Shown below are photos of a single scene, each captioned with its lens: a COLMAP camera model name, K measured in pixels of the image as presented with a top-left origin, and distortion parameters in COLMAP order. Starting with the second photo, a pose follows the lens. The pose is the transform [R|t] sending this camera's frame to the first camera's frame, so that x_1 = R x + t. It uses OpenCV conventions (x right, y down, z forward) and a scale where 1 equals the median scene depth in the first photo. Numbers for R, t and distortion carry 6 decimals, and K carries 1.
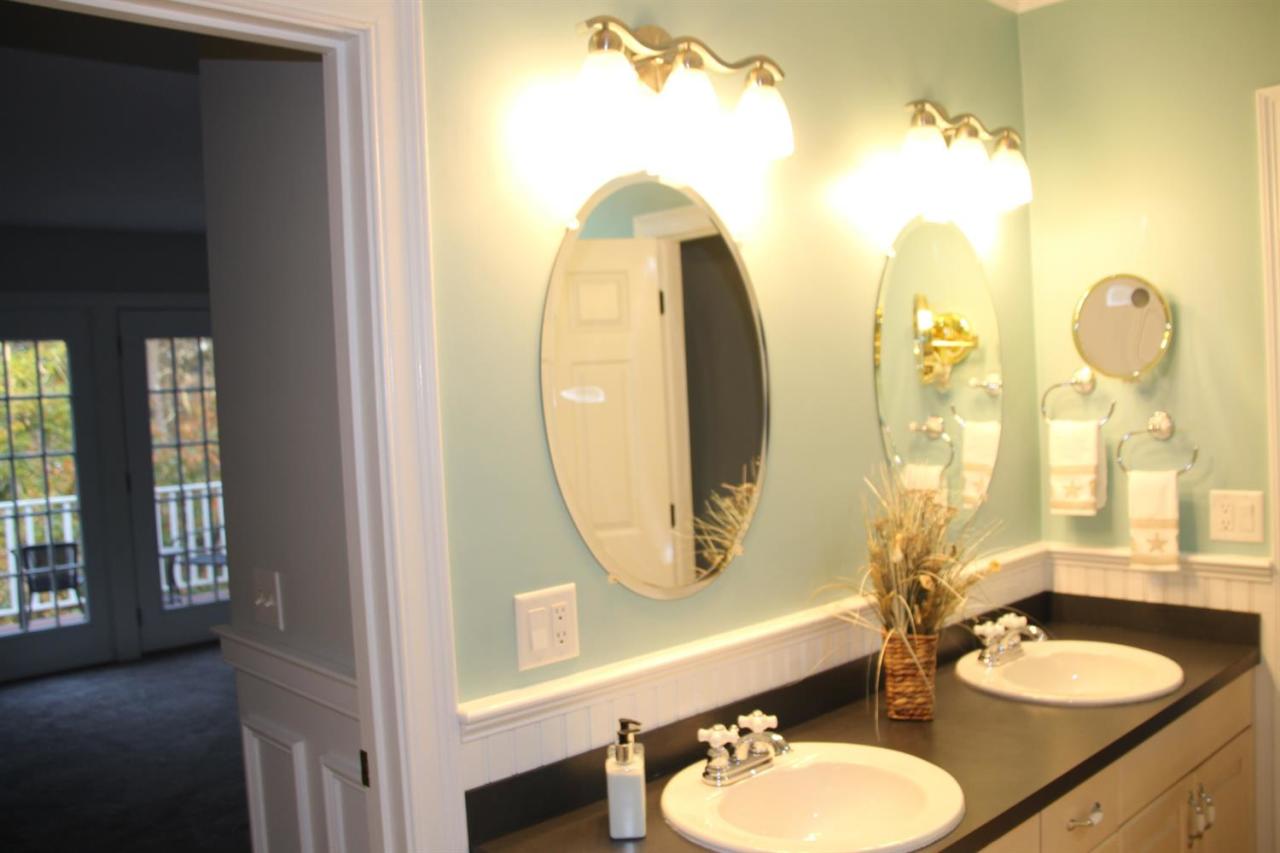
lens RADIAL K [[1100.6, 0, 631.7], [0, 1100.6, 441.0], [0, 0, 1]] dist [-0.142662, 0.096013]
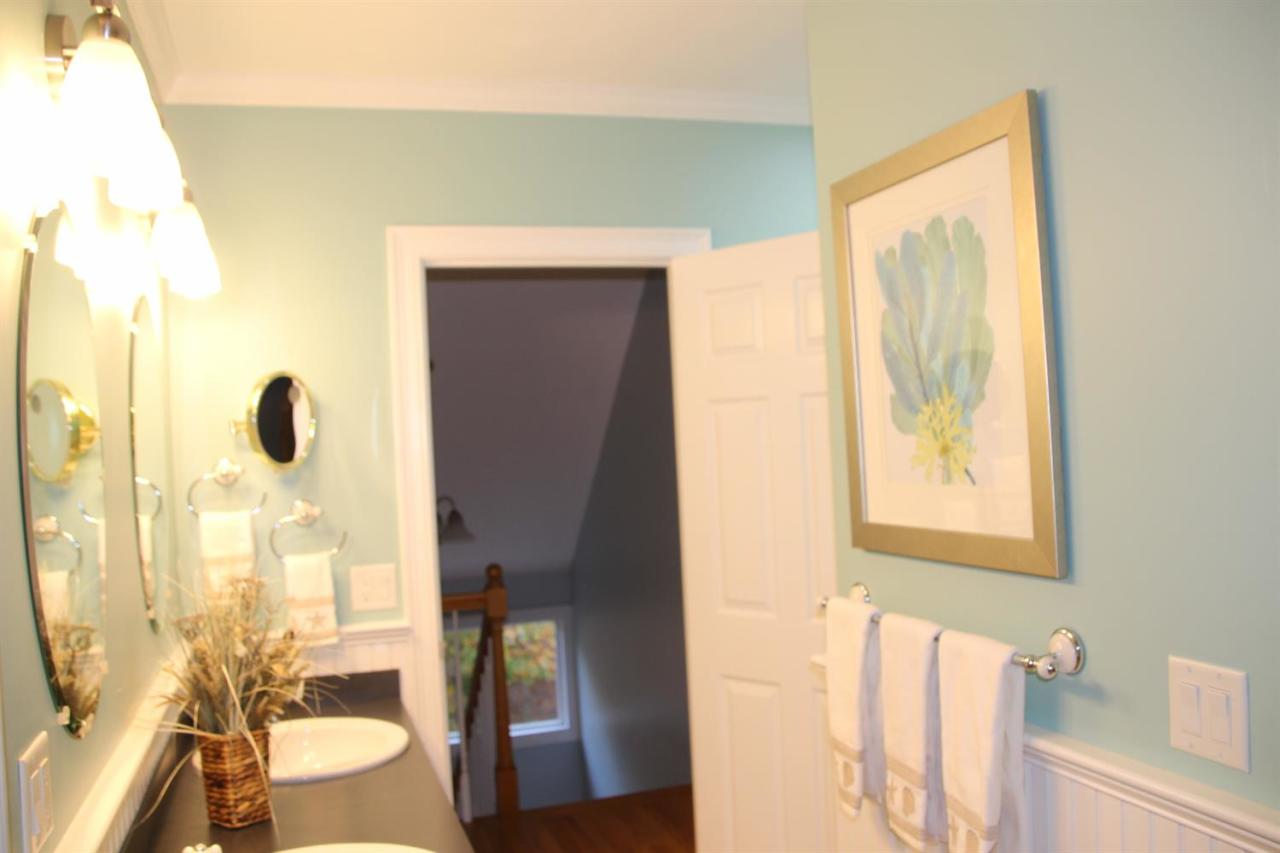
lens RADIAL K [[1100.6, 0, 631.7], [0, 1100.6, 441.0], [0, 0, 1]] dist [-0.142662, 0.096013]
pose [[0.427800, 0.022825, 0.903585, -0.383158], [0.077315, 0.995093, -0.061741, 0.007523], [-0.900561, 0.096273, 0.423936, 0.235689]]
